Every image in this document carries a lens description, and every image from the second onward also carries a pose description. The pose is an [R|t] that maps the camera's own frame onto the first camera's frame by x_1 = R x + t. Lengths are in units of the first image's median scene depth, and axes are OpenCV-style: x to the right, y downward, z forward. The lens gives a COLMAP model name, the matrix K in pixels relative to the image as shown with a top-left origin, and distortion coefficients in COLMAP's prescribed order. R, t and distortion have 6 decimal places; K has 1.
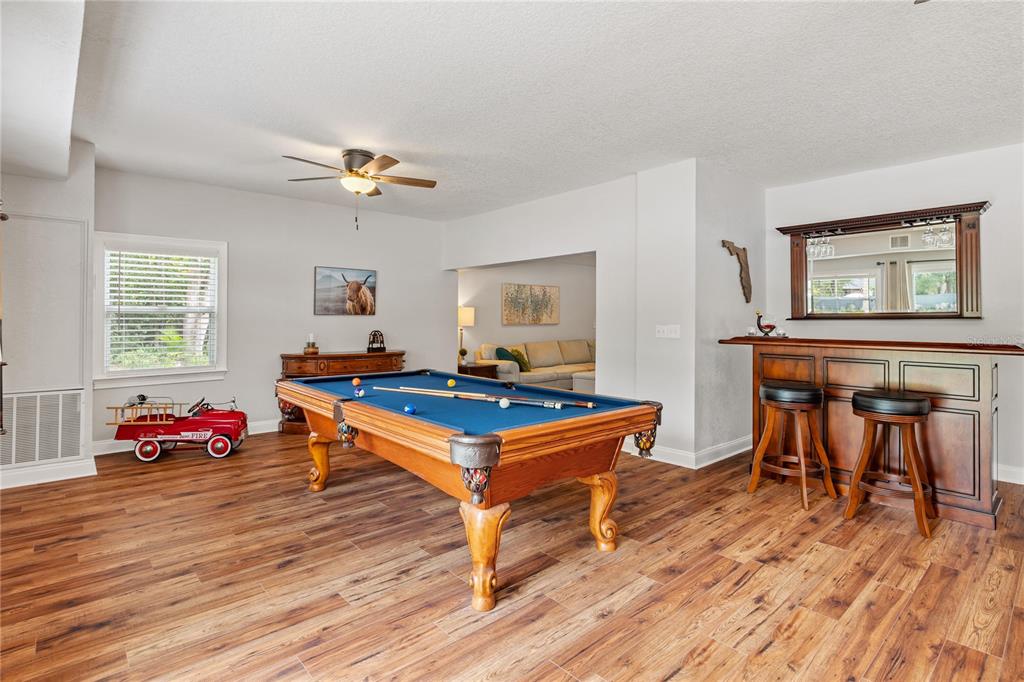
lens RADIAL K [[506.4, 0, 511.3], [0, 506.4, 321.8], [0, 0, 1]] dist [-0.001169, -0.000403]
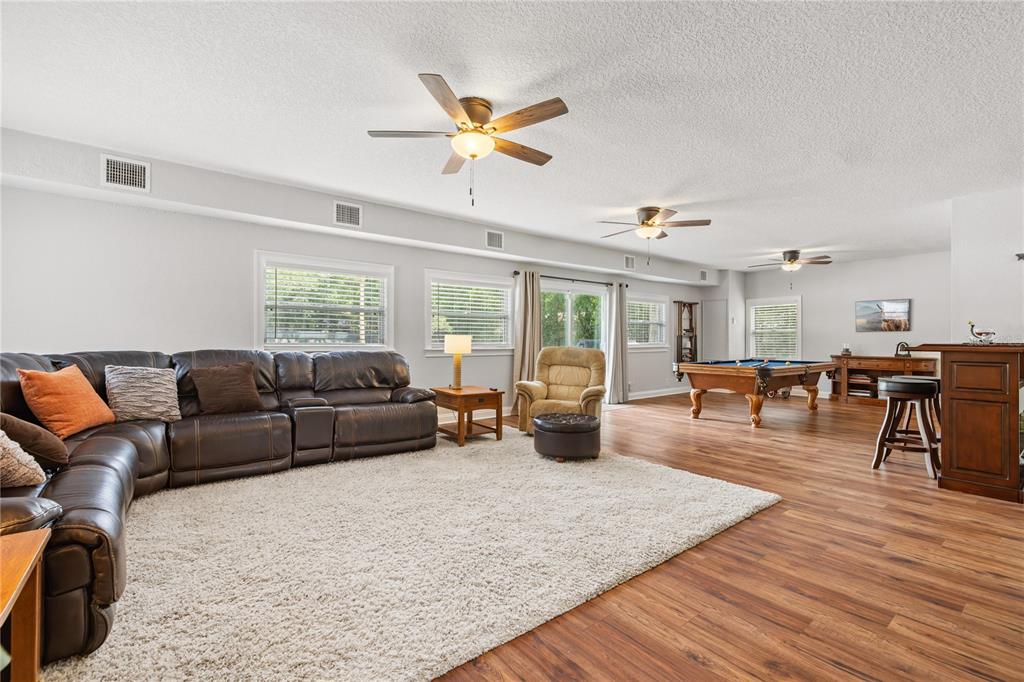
lens RADIAL K [[458.6, 0, 506.7], [0, 458.6, 338.2], [0, 0, 1]] dist [0.001635, 0.000128]
pose [[-0.065655, -0.006063, -0.997824, 2.188022], [-0.007275, 0.999958, -0.005598, 0.044519], [0.997816, 0.006891, -0.065697, -0.023627]]
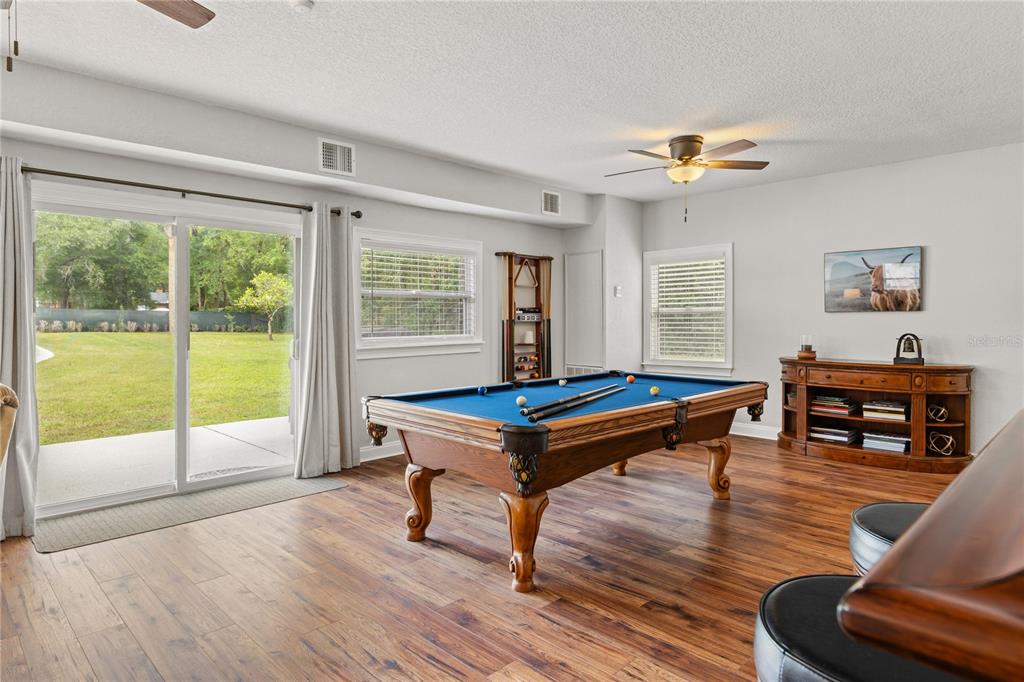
lens RADIAL K [[593.9, 0, 505.9], [0, 593.9, 324.6], [0, 0, 1]] dist [0.011299, 0.000250]
pose [[0.044901, 0.006210, -0.998972, 1.065303], [-0.001849, 0.999979, 0.006133, 0.002383], [0.998990, 0.001571, 0.044912, 0.841045]]
